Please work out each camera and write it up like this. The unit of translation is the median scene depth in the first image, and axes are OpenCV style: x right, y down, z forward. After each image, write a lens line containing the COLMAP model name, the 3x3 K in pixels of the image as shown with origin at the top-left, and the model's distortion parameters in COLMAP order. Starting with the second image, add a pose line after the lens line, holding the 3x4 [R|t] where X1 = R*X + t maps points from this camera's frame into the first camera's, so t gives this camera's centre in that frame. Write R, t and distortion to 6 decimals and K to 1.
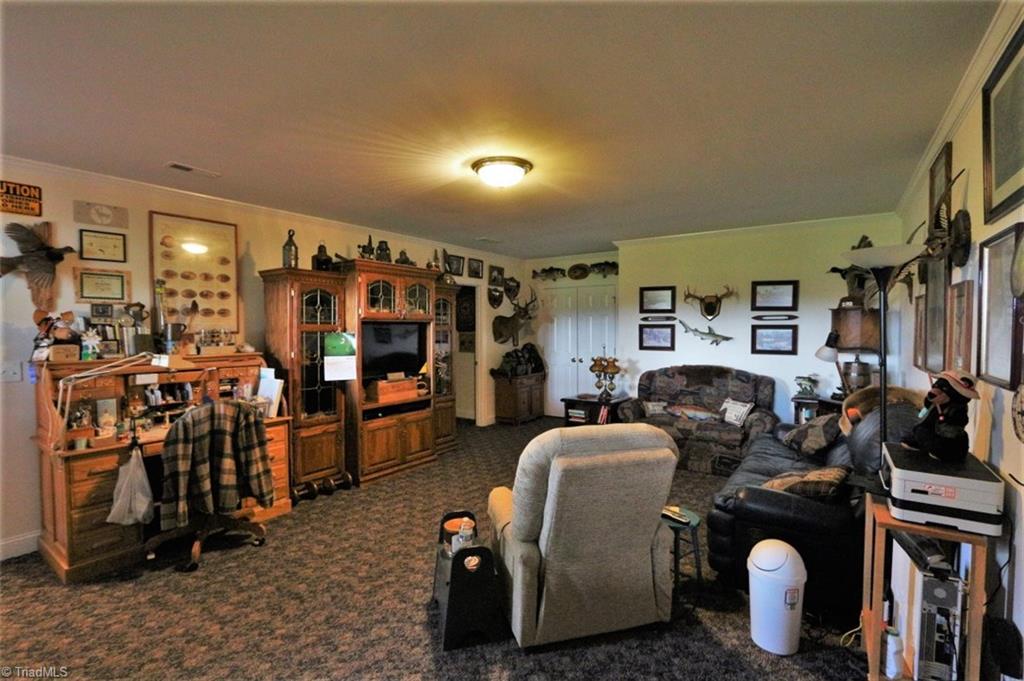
lens RADIAL K [[471.5, 0, 518.3], [0, 471.5, 338.9], [0, 0, 1]] dist [-0.019170, 0.002718]
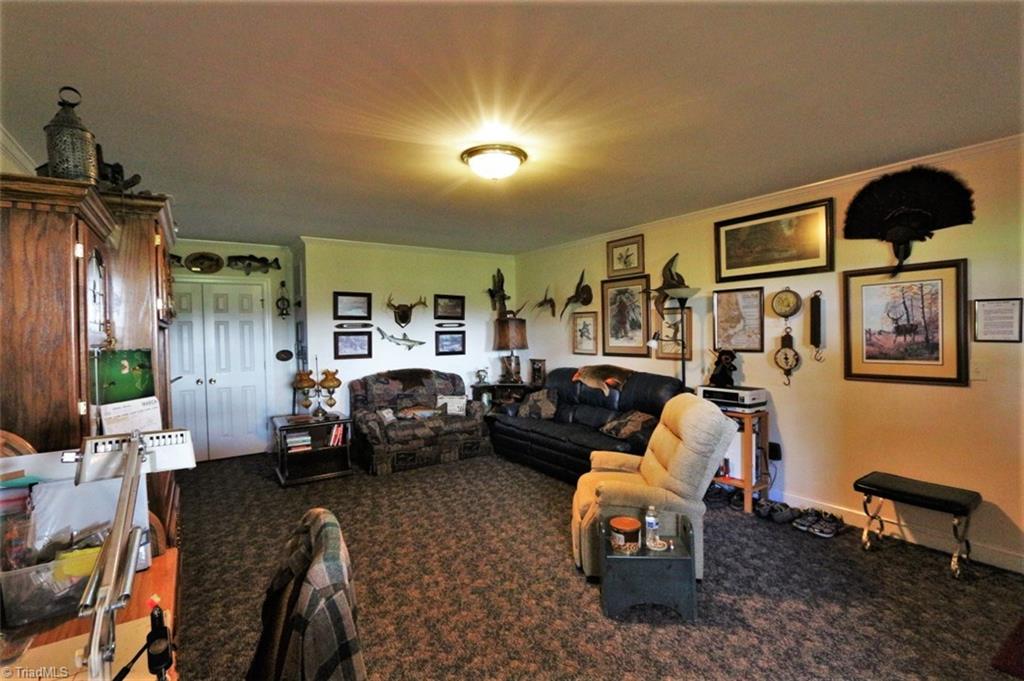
lens RADIAL K [[471.5, 0, 513.3], [0, 471.5, 336.1], [0, 0, 1]] dist [-0.019170, 0.002718]
pose [[0.363635, -0.014091, 0.931435, -0.527075], [0.041397, 0.999142, -0.001046, -0.007825], [-0.930621, 0.038939, 0.363906, 0.384741]]
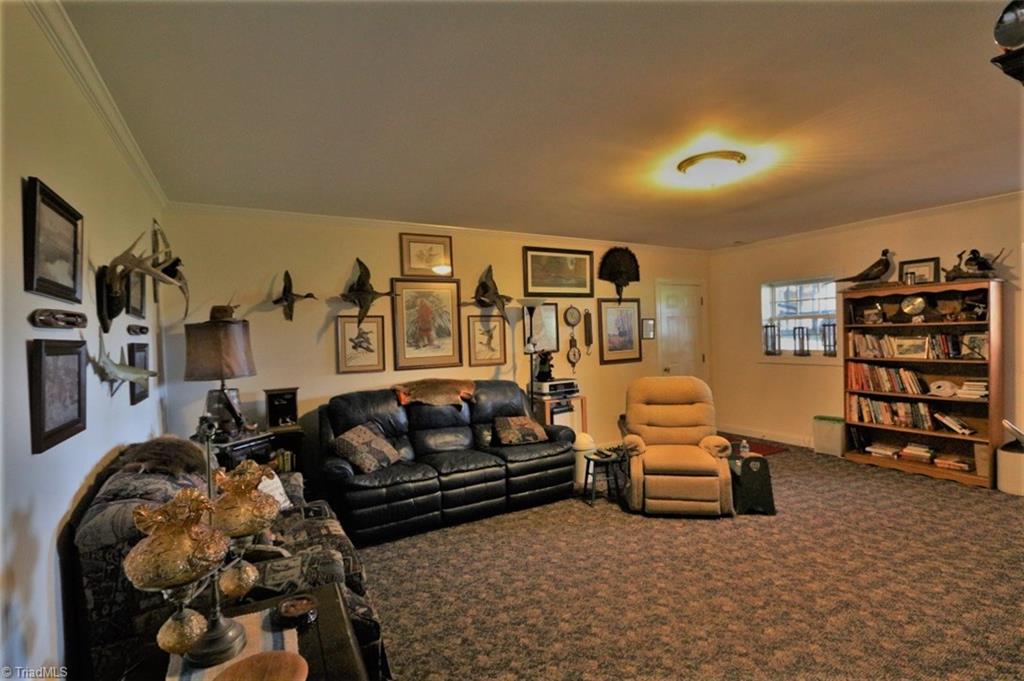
lens RADIAL K [[471.5, 0, 511.8], [0, 471.5, 339.4], [0, 0, 1]] dist [-0.019170, 0.002718]
pose [[-0.896394, 0.026126, 0.442487, -0.051513], [0.045844, 0.998372, 0.033925, -0.031693], [-0.440880, 0.050696, -0.896133, 1.231526]]
